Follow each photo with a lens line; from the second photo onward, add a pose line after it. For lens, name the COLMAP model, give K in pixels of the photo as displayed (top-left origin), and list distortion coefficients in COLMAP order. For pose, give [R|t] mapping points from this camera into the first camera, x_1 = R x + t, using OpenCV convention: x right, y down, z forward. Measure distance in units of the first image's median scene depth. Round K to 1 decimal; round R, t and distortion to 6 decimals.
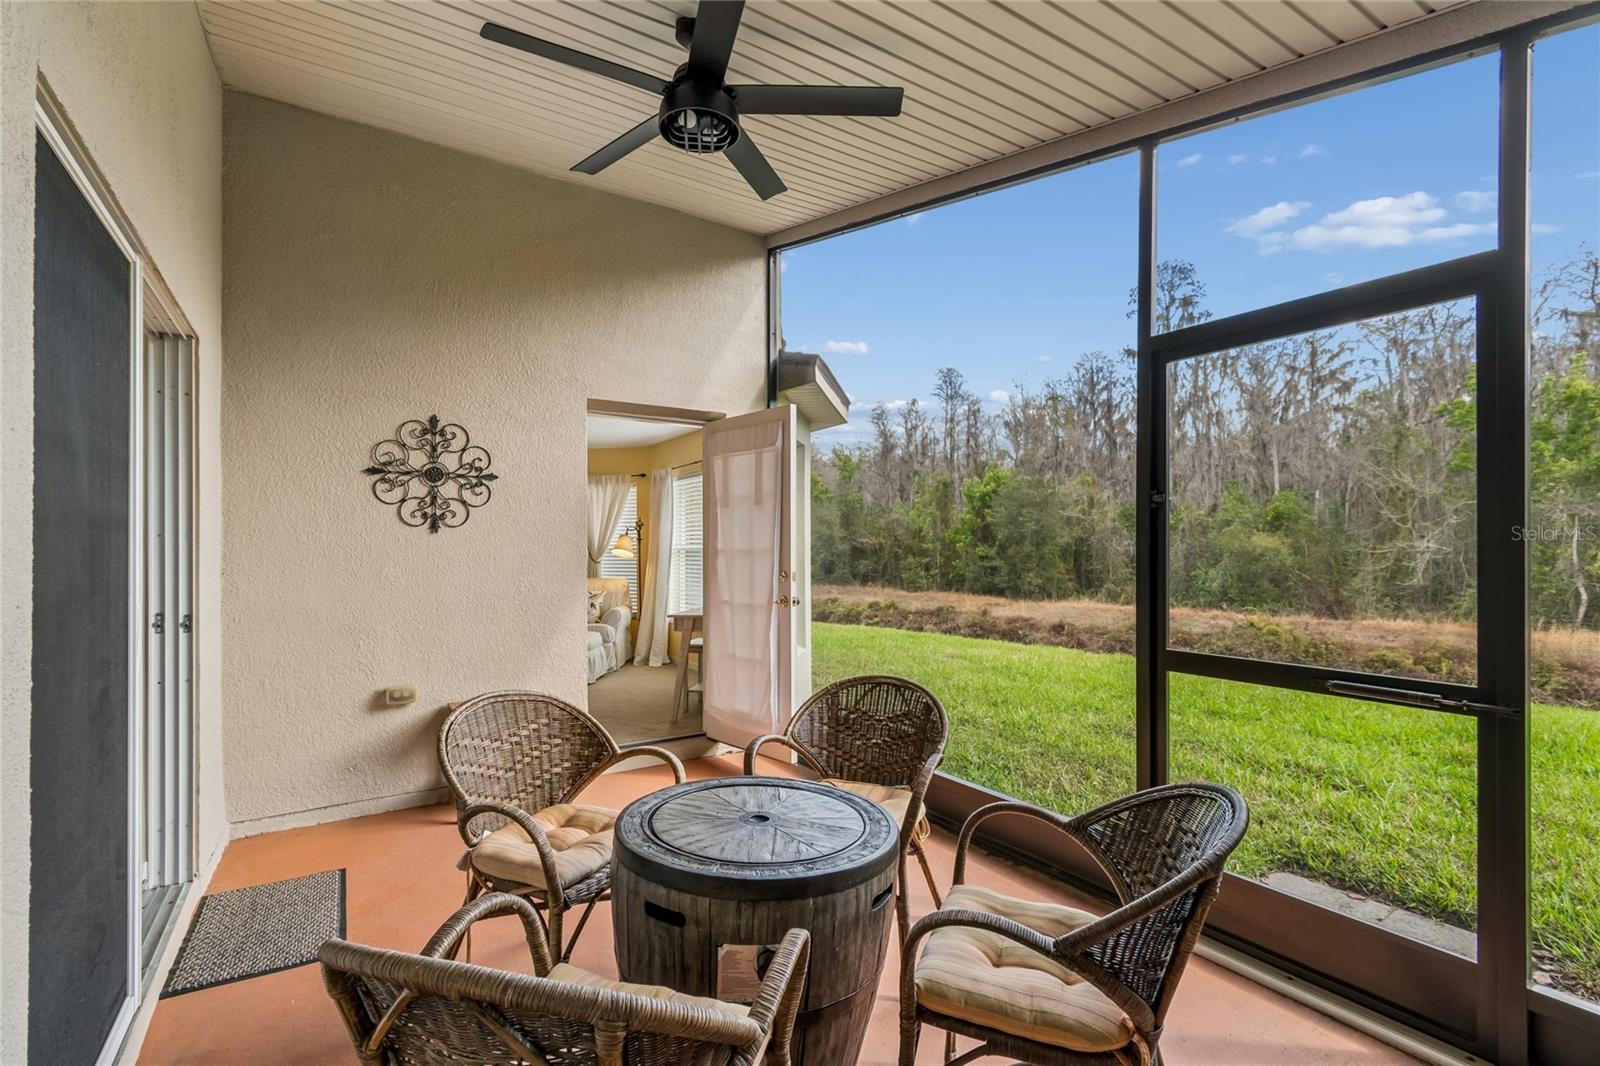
lens RADIAL K [[708.8, 0, 771.0], [0, 708.8, 555.5], [0, 0, 1]] dist [0.001974, 0.000106]
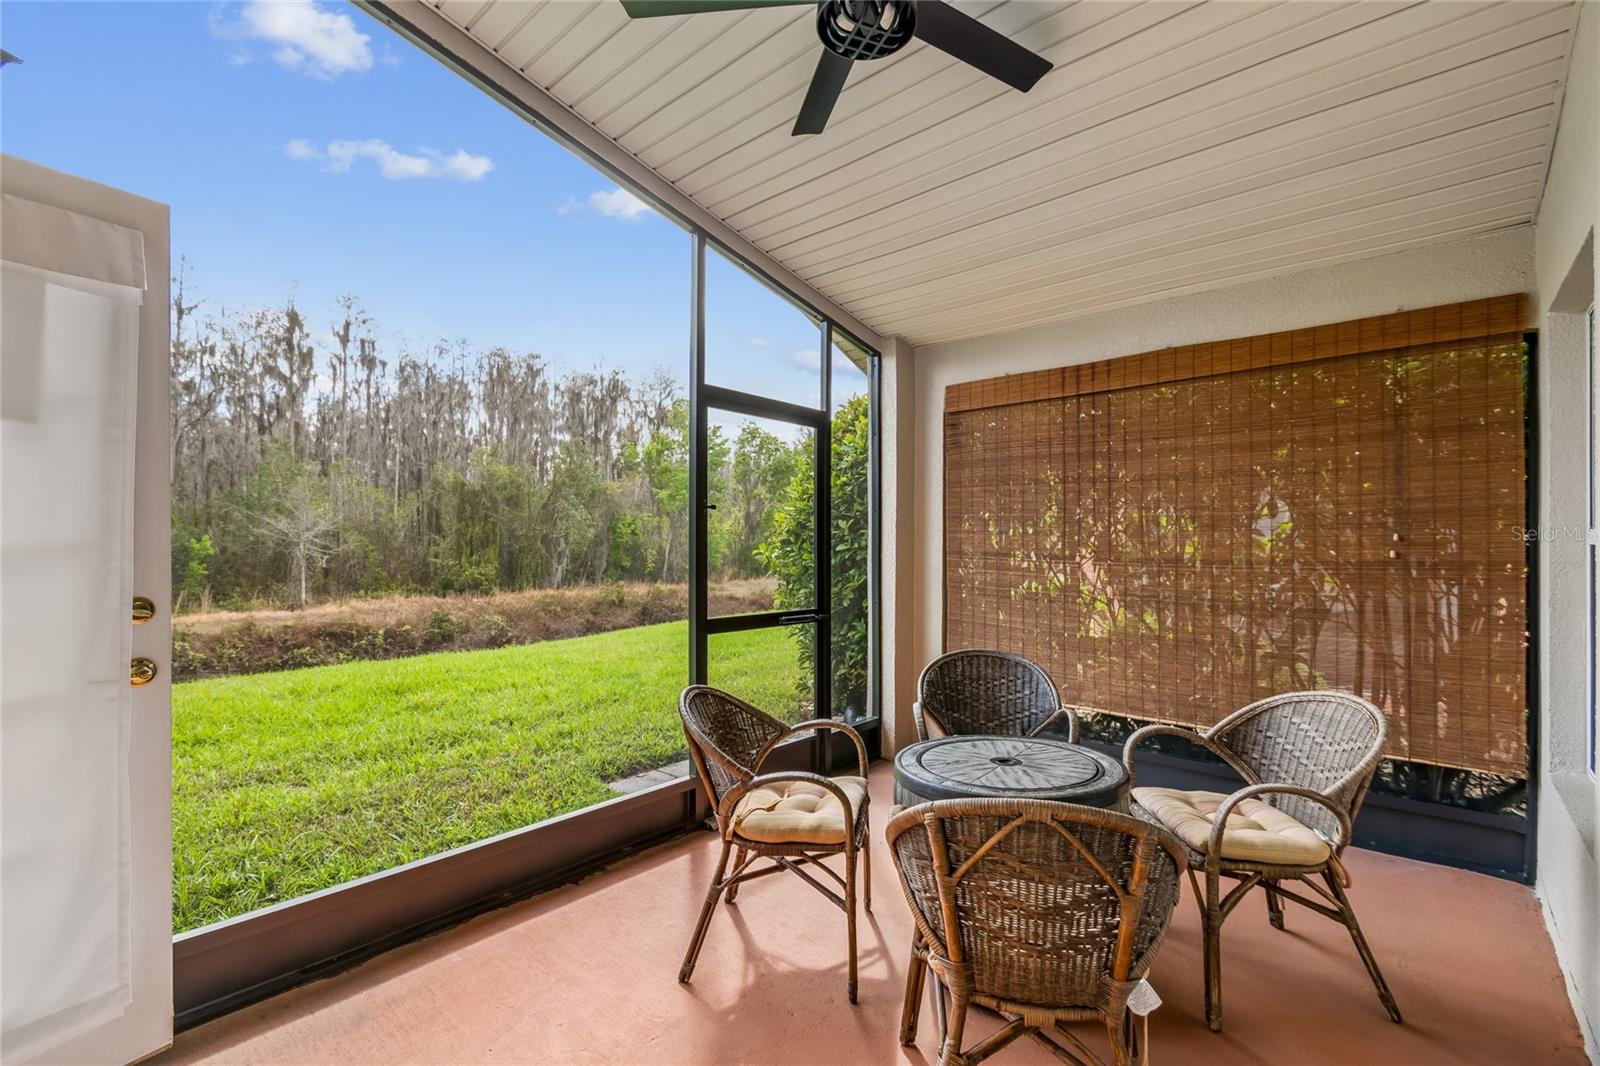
lens RADIAL K [[708.8, 0, 794.0], [0, 708.8, 541.5], [0, 0, 1]] dist [0.001974, 0.000106]
pose [[-0.272036, 0.013469, 0.962193, -0.536710], [-0.007198, 0.999846, -0.016031, 0.004898], [-0.962260, -0.011287, -0.271897, 0.820811]]
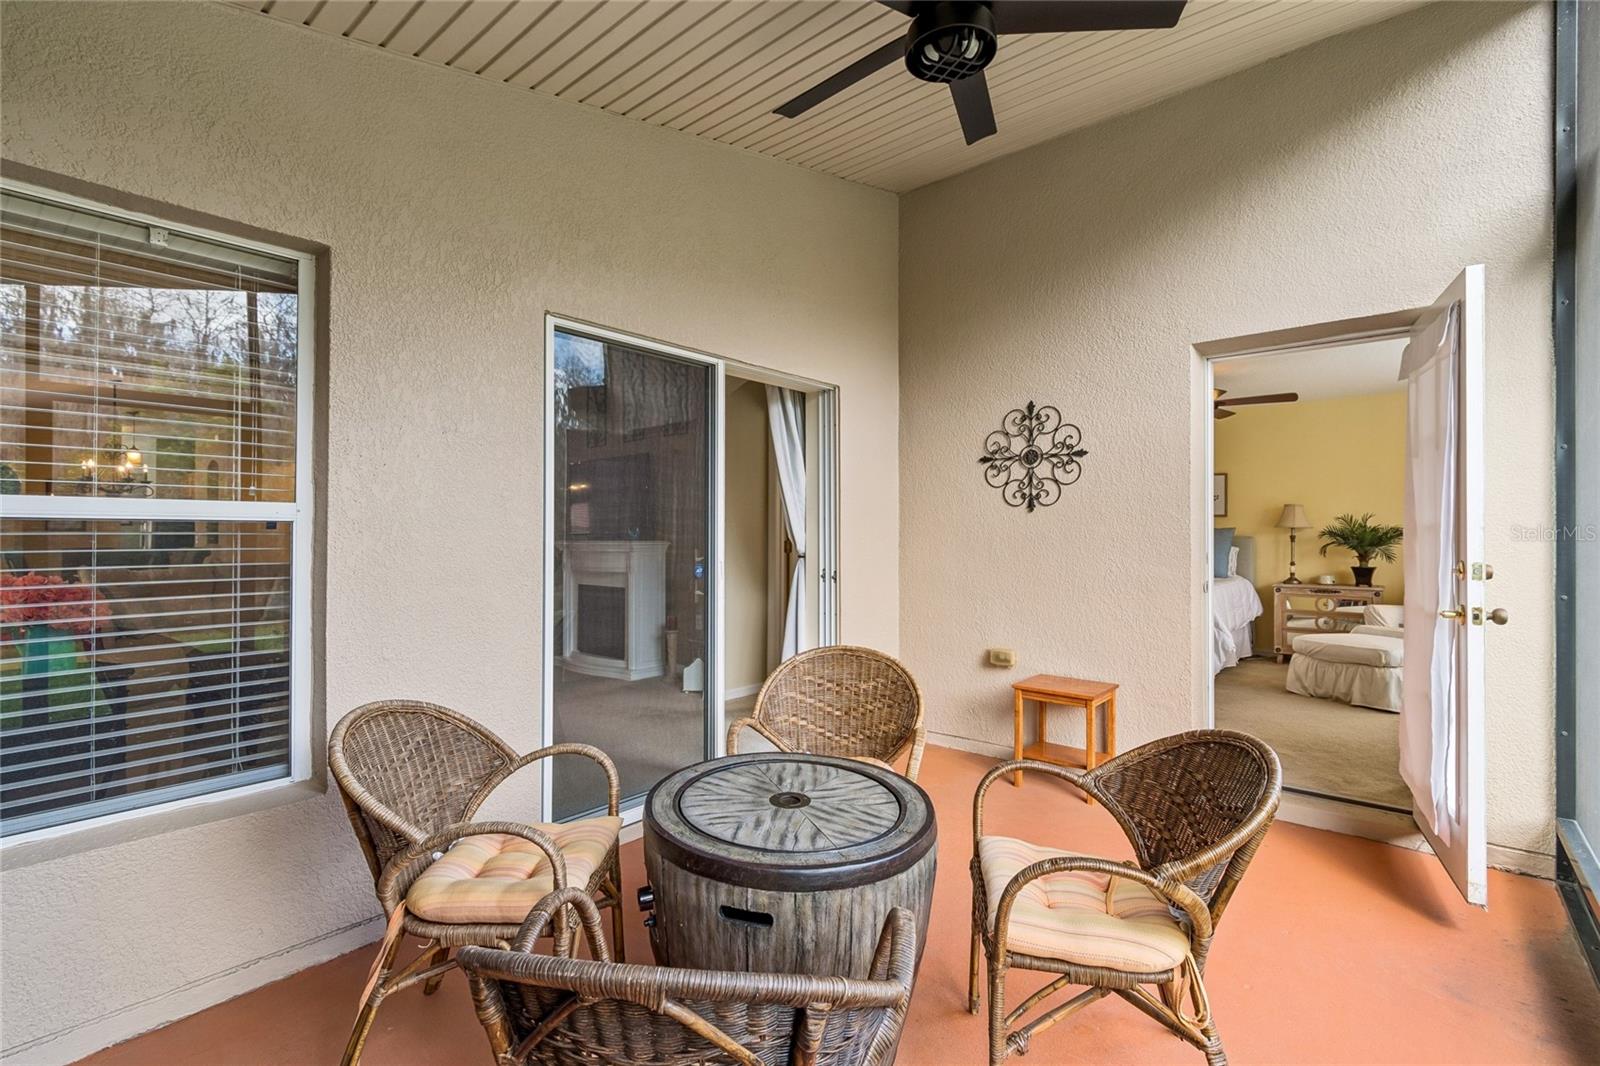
lens RADIAL K [[708.8, 0, 803.3], [0, 708.8, 535.2], [0, 0, 1]] dist [0.001974, 0.000106]
pose [[0.312271, 0.002541, -0.949990, 0.435884], [-0.007500, 0.999972, 0.000209, 0.005908], [0.949963, 0.007060, 0.312281, 0.346051]]
